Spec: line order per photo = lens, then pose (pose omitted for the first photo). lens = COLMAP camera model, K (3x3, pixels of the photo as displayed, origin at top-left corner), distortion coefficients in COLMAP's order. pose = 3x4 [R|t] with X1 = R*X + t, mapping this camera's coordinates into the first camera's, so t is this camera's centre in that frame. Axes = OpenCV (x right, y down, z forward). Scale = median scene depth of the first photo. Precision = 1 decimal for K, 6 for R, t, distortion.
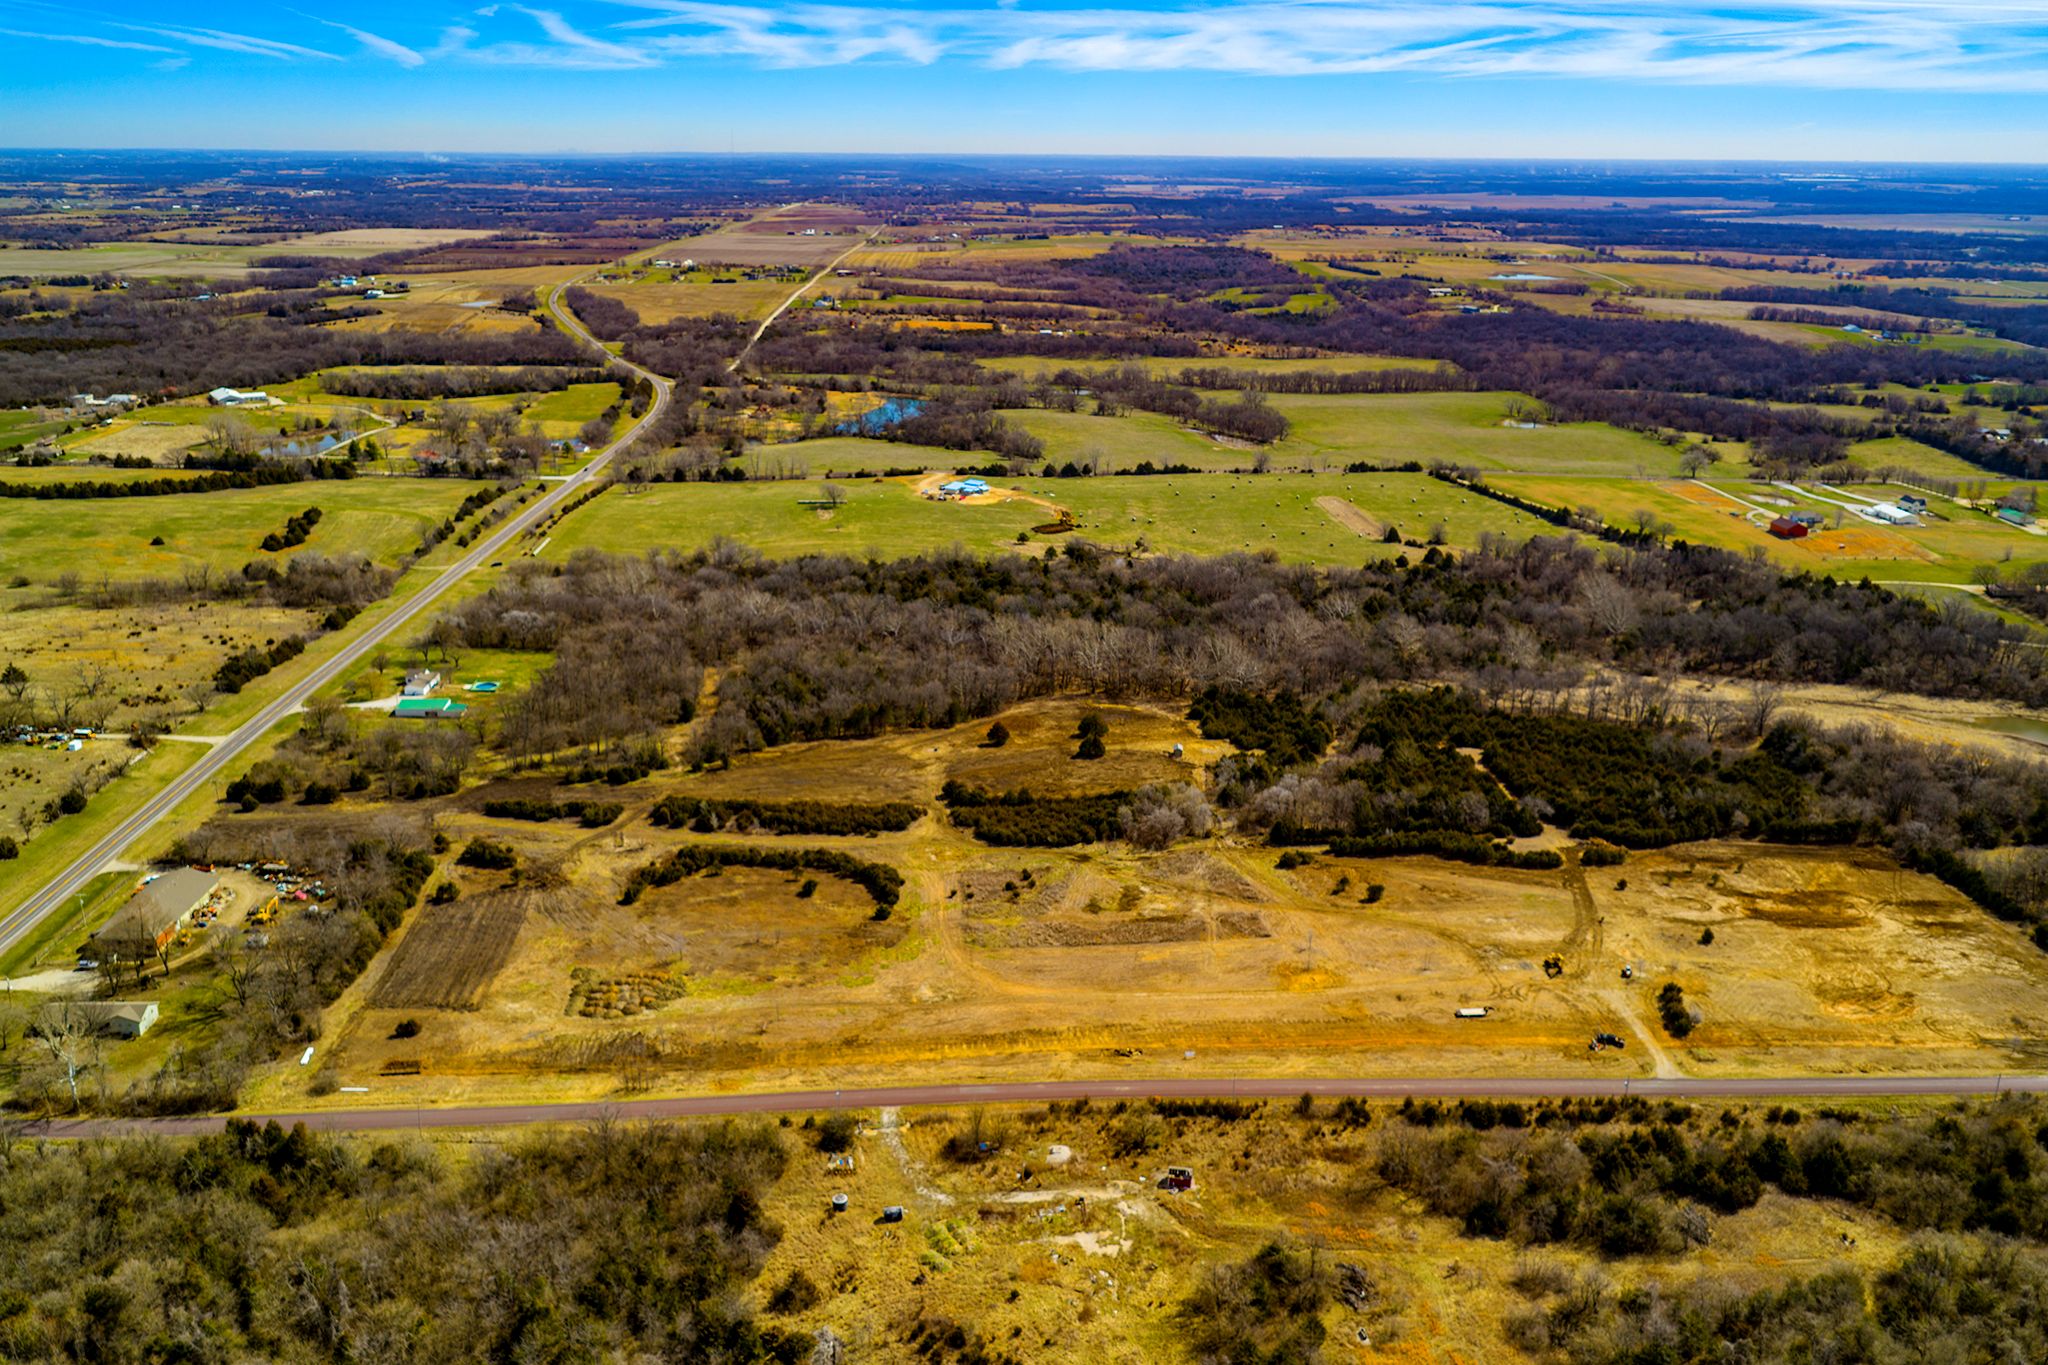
lens RADIAL K [[1700.1, 0, 1022.8], [0, 1700.1, 682.6], [0, 0, 1]] dist [0.010927, -0.023504]
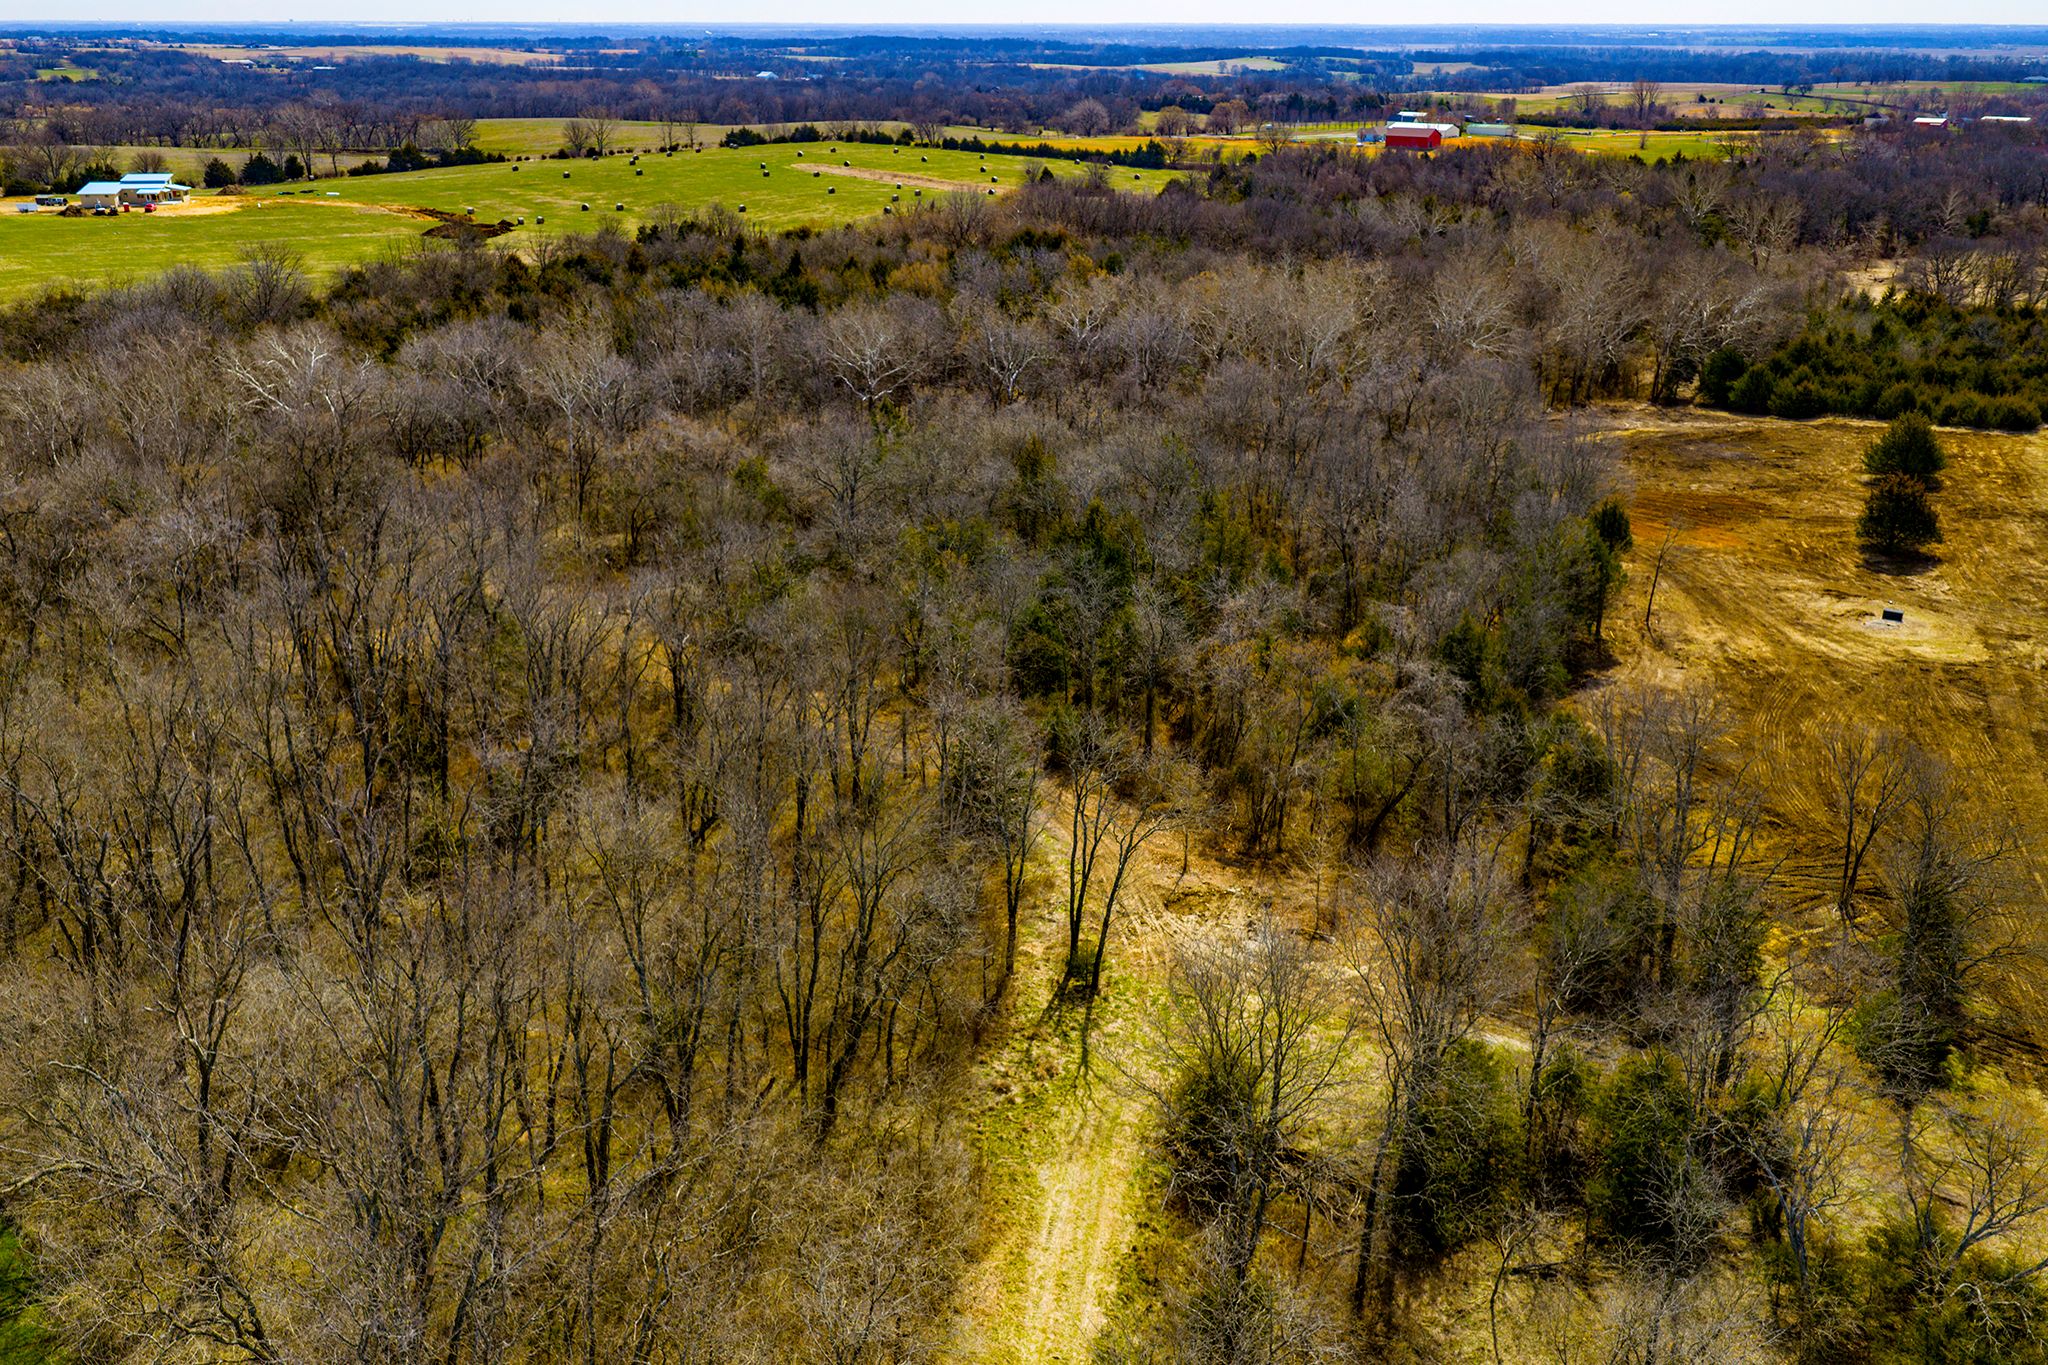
lens RADIAL K [[1700.1, 0, 1020.6], [0, 1700.1, 684.7], [0, 0, 1]] dist [0.010927, -0.023504]
pose [[0.704646, -0.260893, 0.659855, -0.288282], [0.215161, 0.964729, 0.151667, -0.016695], [-0.676150, 0.035104, 0.735927, 0.805246]]
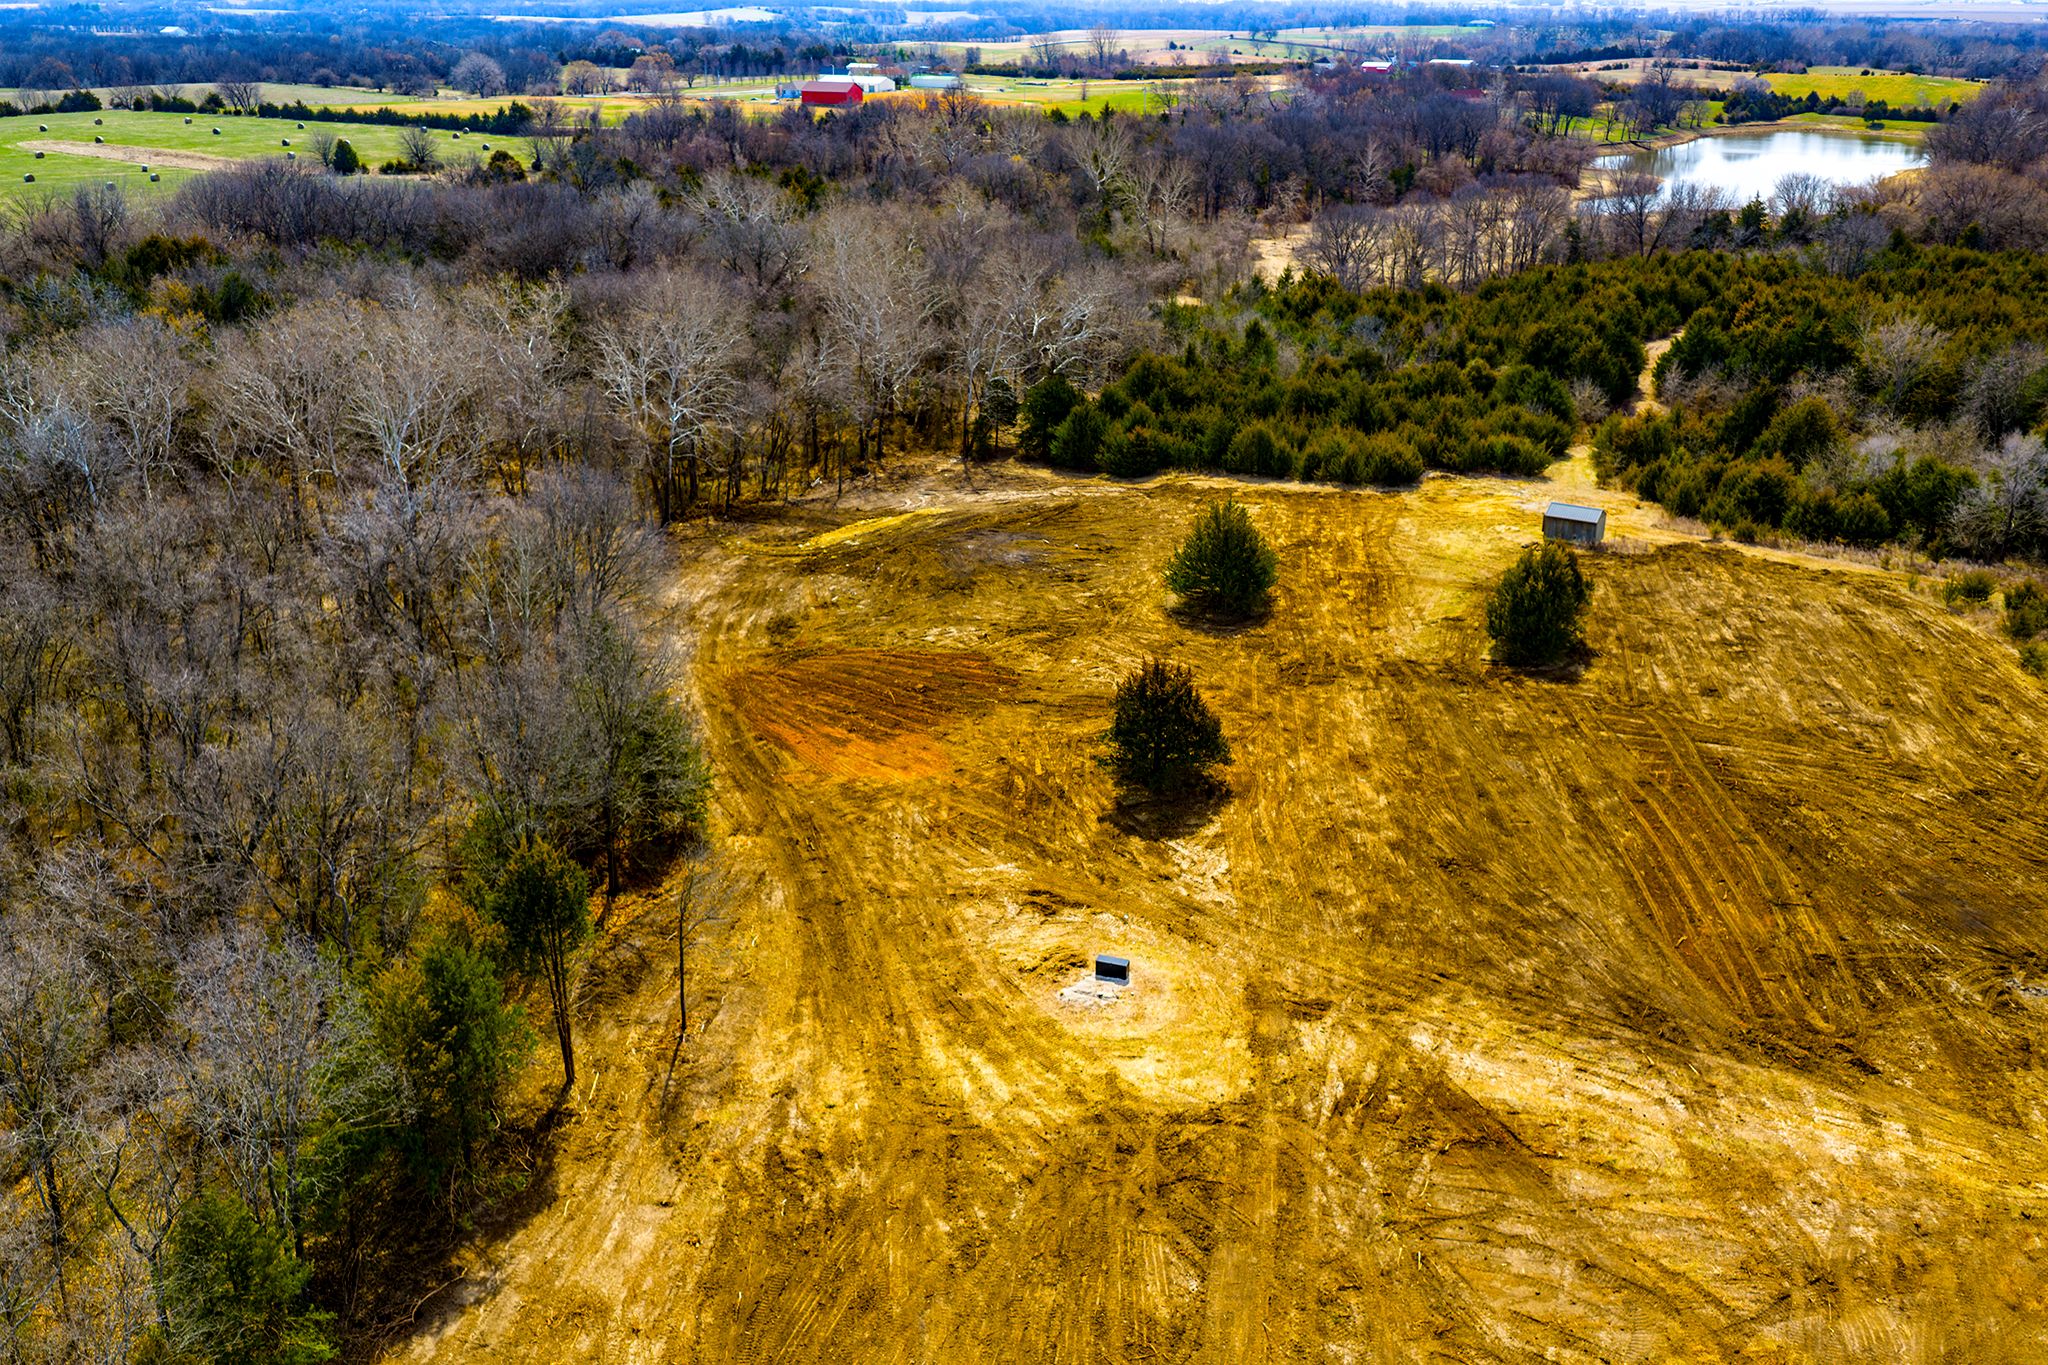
lens RADIAL K [[1700.1, 0, 1019.9], [0, 1700.1, 693.0], [0, 0, 1]] dist [0.010927, -0.023504]
pose [[0.498722, -0.341647, 0.796589, -0.147137], [0.262333, 0.935432, 0.236956, -0.017197], [-0.826110, 0.090796, 0.556145, 0.827386]]
